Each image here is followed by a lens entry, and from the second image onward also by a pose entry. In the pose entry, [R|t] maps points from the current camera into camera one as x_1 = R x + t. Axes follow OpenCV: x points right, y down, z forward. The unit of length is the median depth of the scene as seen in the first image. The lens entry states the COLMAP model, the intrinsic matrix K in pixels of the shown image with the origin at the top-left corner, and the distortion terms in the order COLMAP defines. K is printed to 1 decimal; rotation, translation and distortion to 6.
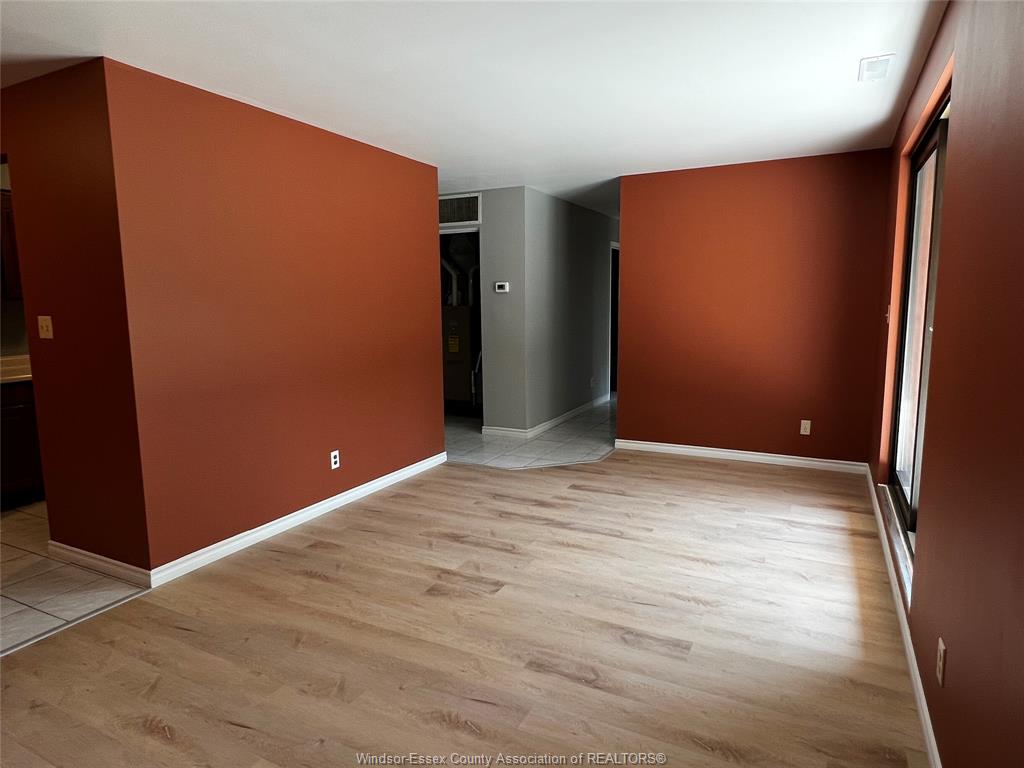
lens RADIAL K [[616.6, 0, 509.7], [0, 616.6, 379.8], [0, 0, 1]] dist [-0.002334, 0.000090]
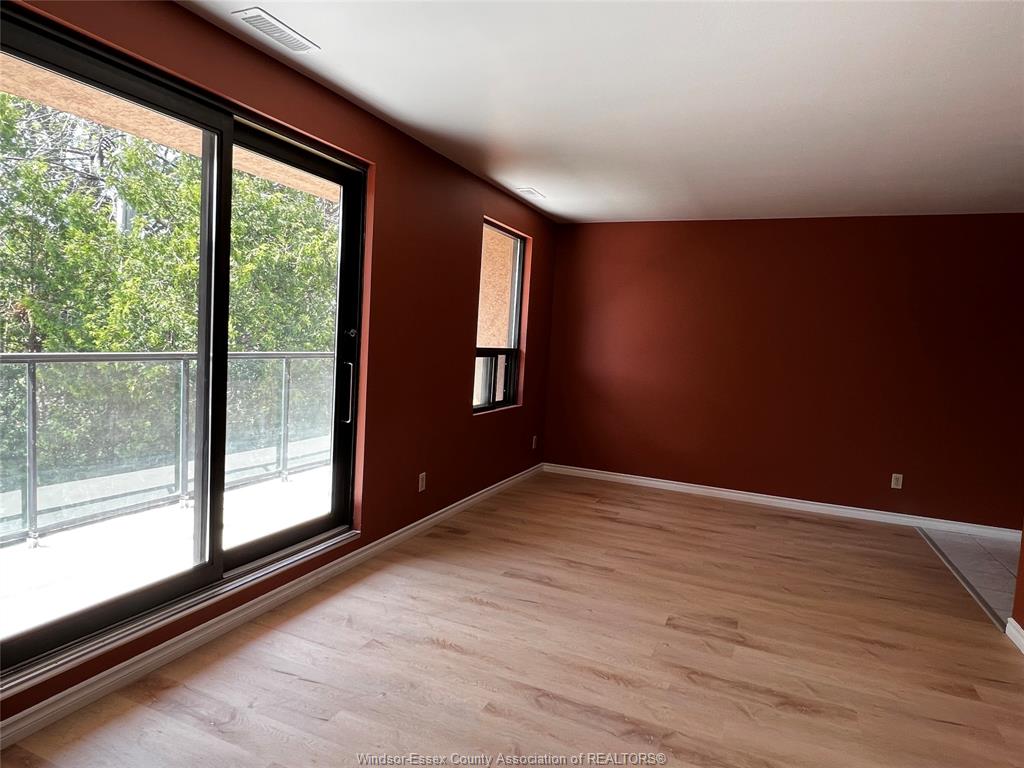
lens RADIAL K [[616.6, 0, 505.0], [0, 616.6, 382.8], [0, 0, 1]] dist [-0.002334, 0.000090]
pose [[-0.997269, -0.038931, -0.062759, 0.302049], [-0.051228, 0.976761, 0.208119, -0.218007], [0.053198, 0.210766, -0.976088, 1.745133]]
